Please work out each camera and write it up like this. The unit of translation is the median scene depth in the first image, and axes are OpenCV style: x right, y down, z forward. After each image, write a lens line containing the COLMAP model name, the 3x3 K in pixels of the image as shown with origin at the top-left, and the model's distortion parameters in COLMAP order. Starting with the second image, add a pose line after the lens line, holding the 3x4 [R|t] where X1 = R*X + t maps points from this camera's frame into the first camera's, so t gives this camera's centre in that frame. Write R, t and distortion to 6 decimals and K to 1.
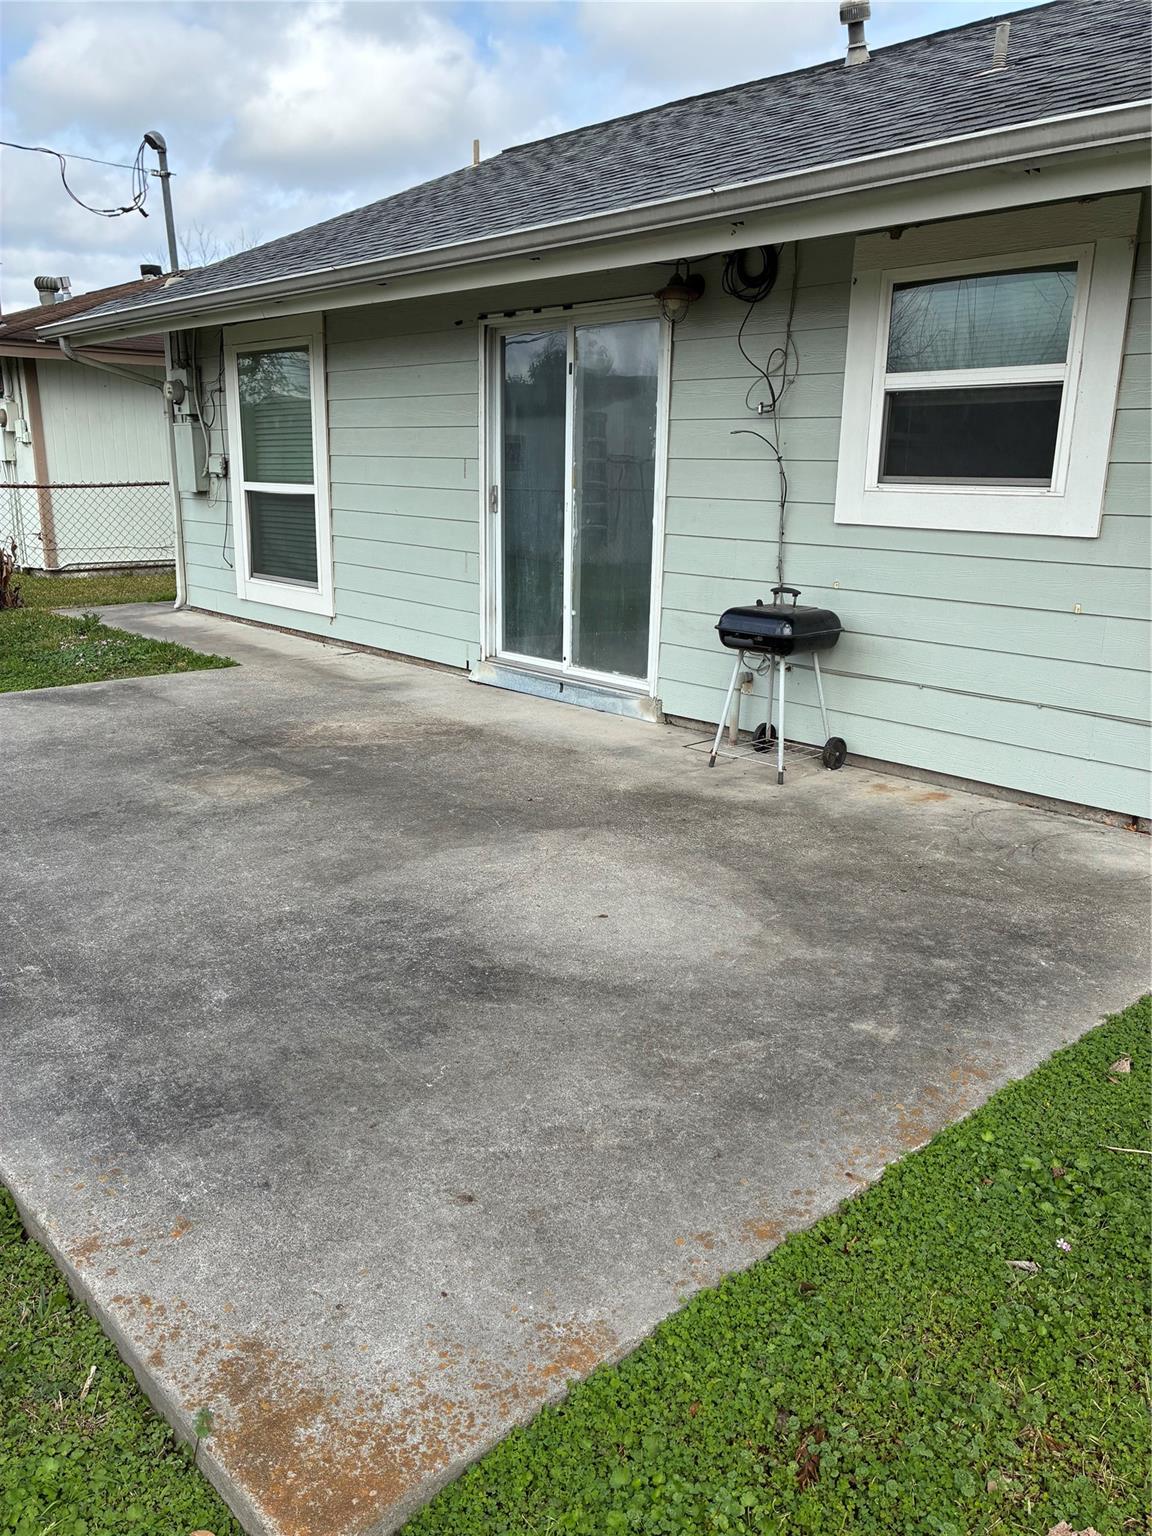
lens RADIAL K [[1161.7, 0, 576.1], [0, 1161.7, 768.9], [0, 0, 1]] dist [0.044852, -0.065784]
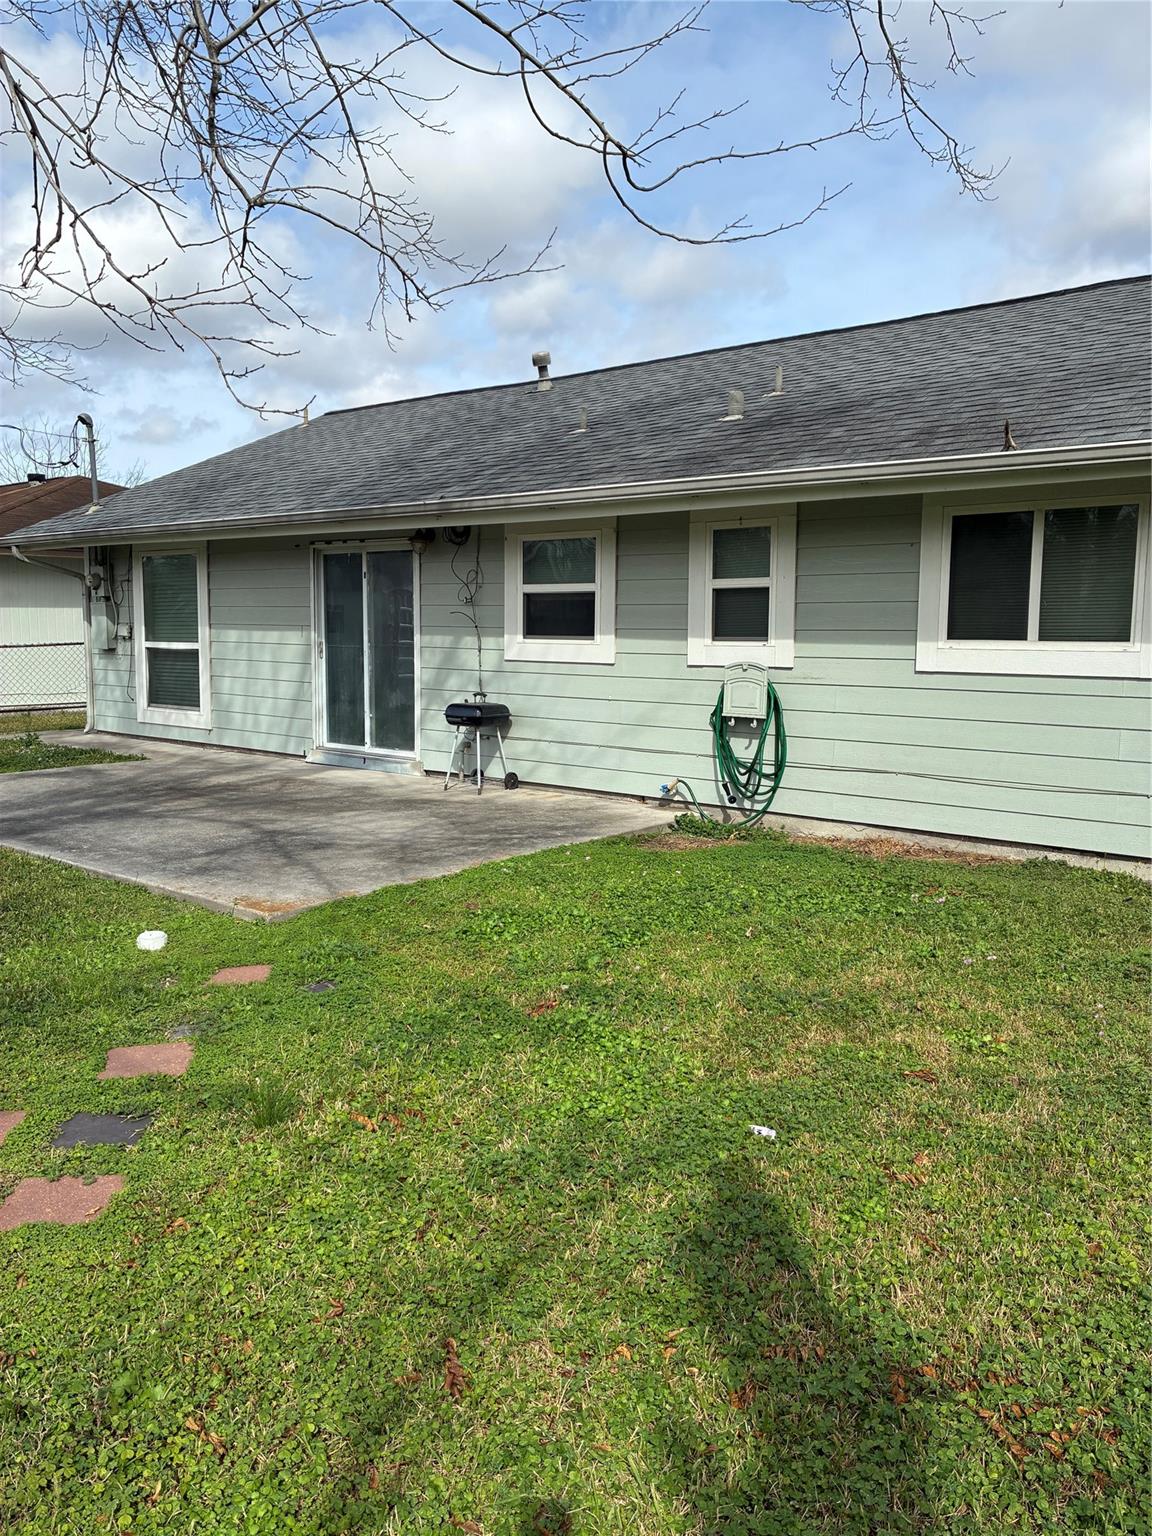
lens RADIAL K [[1161.7, 0, 574.9], [0, 1161.7, 768.0], [0, 0, 1]] dist [0.044852, -0.065784]
pose [[0.989476, -0.024642, 0.142582, 0.043872], [0.043253, 0.990708, -0.128944, 0.154821], [-0.138080, 0.133755, 0.981348, -0.614952]]
